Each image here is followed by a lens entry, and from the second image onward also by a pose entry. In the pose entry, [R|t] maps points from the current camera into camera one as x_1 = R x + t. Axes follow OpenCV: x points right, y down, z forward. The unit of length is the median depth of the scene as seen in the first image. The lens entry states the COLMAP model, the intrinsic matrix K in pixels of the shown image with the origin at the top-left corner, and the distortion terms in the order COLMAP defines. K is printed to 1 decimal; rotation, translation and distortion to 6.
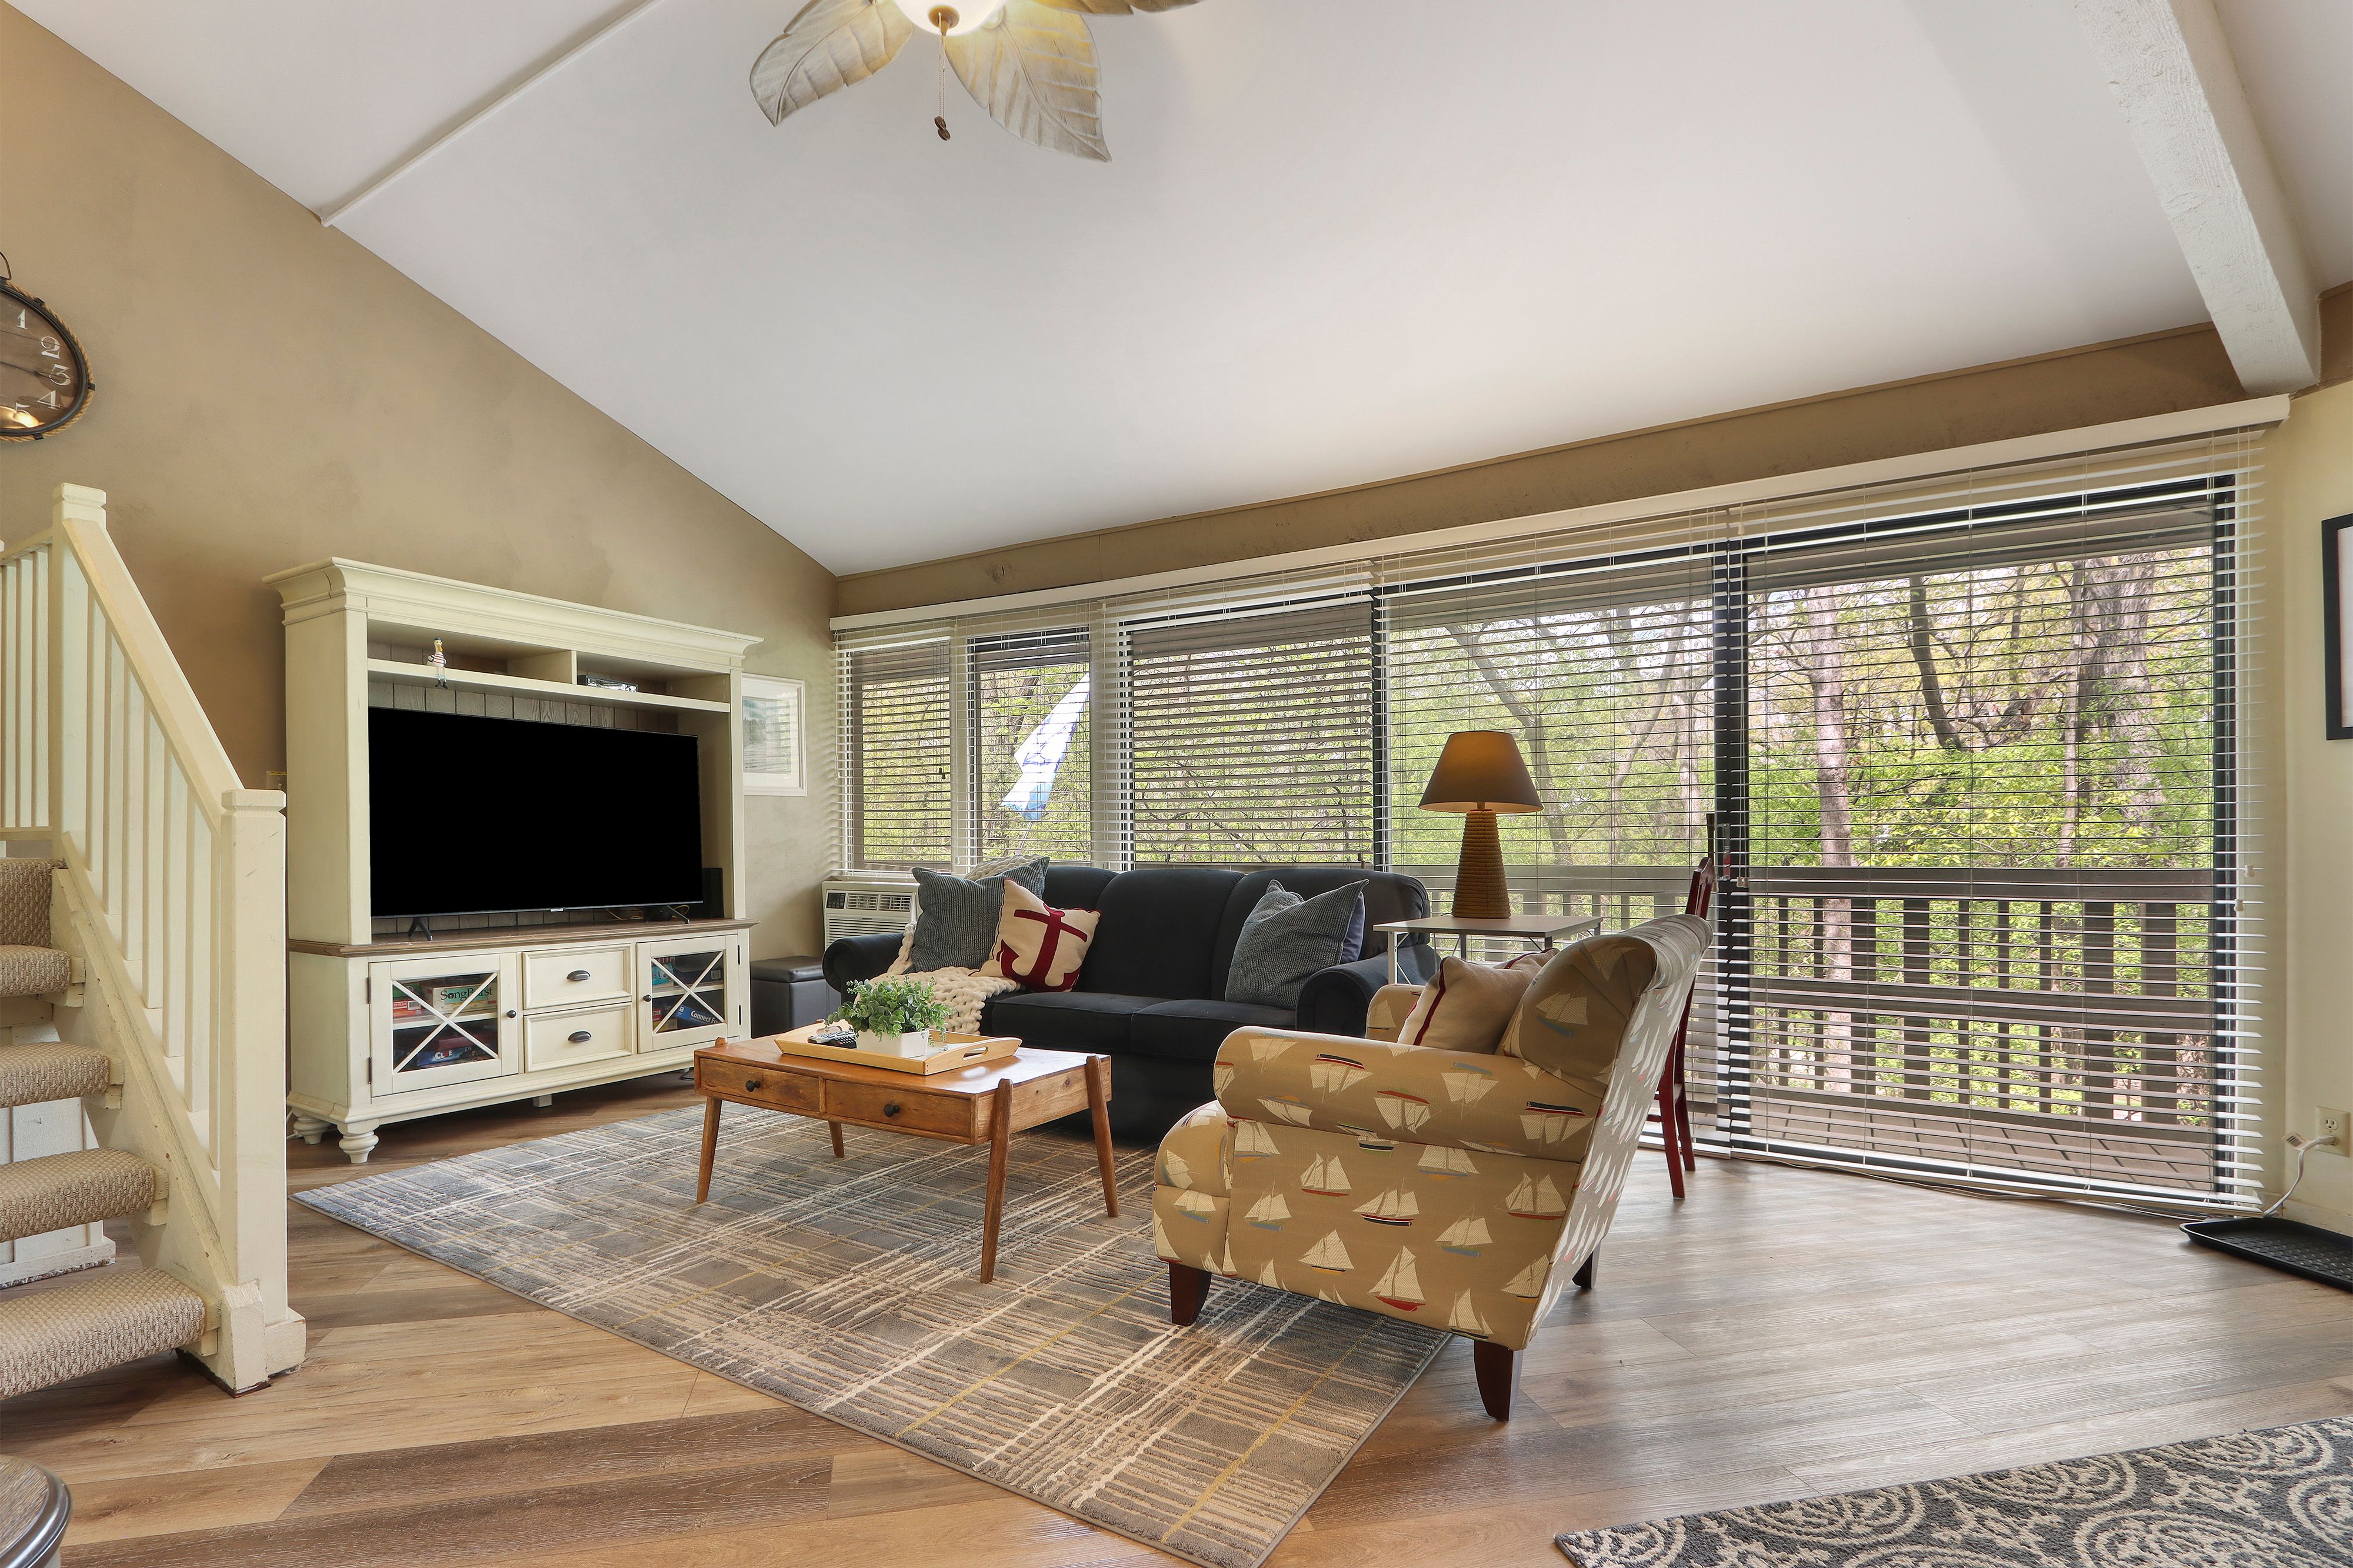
lens RADIAL K [[1146.0, 0, 1170.2], [0, 1146.0, 825.2], [0, 0, 1]] dist [-0.005187, -0.000823]
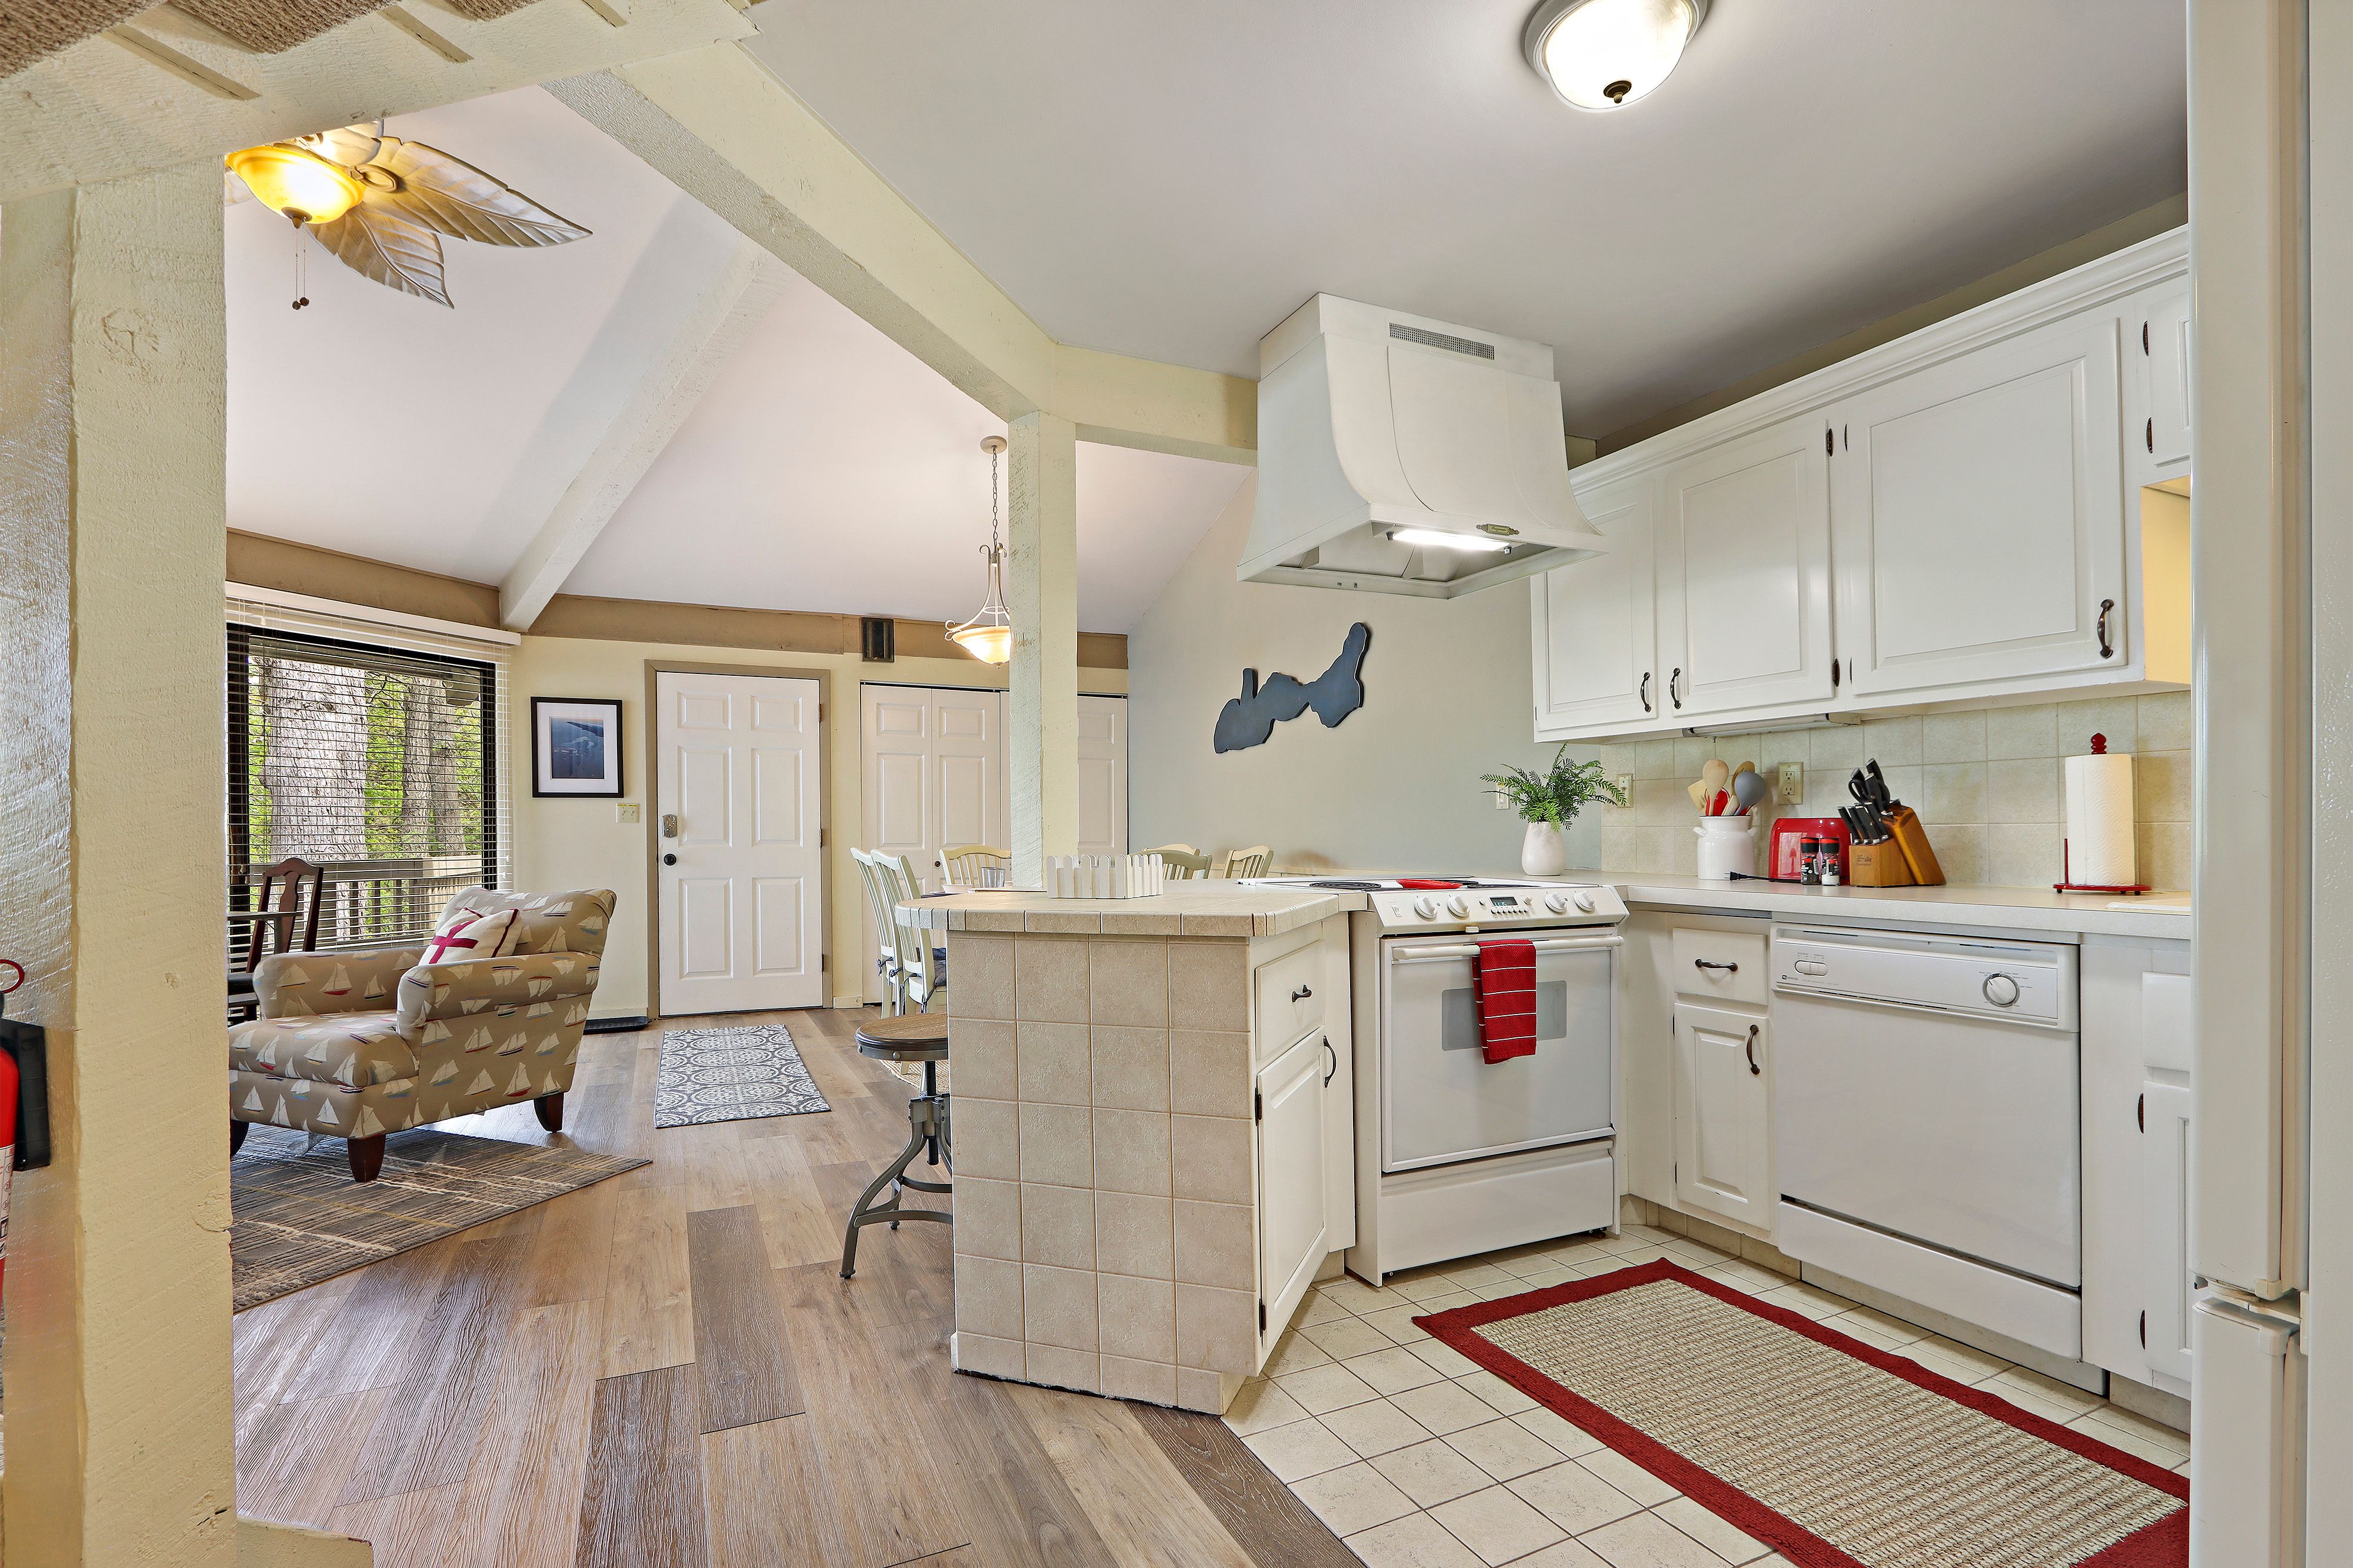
lens RADIAL K [[1146.0, 0, 1200.5], [0, 1146.0, 836.5], [0, 0, 1]] dist [-0.005187, -0.000823]
pose [[-0.237843, -0.001033, 0.971303, -1.718412], [-0.004179, 0.999991, 0.000040, -0.006220], [-0.971295, -0.004049, -0.237846, 0.332791]]
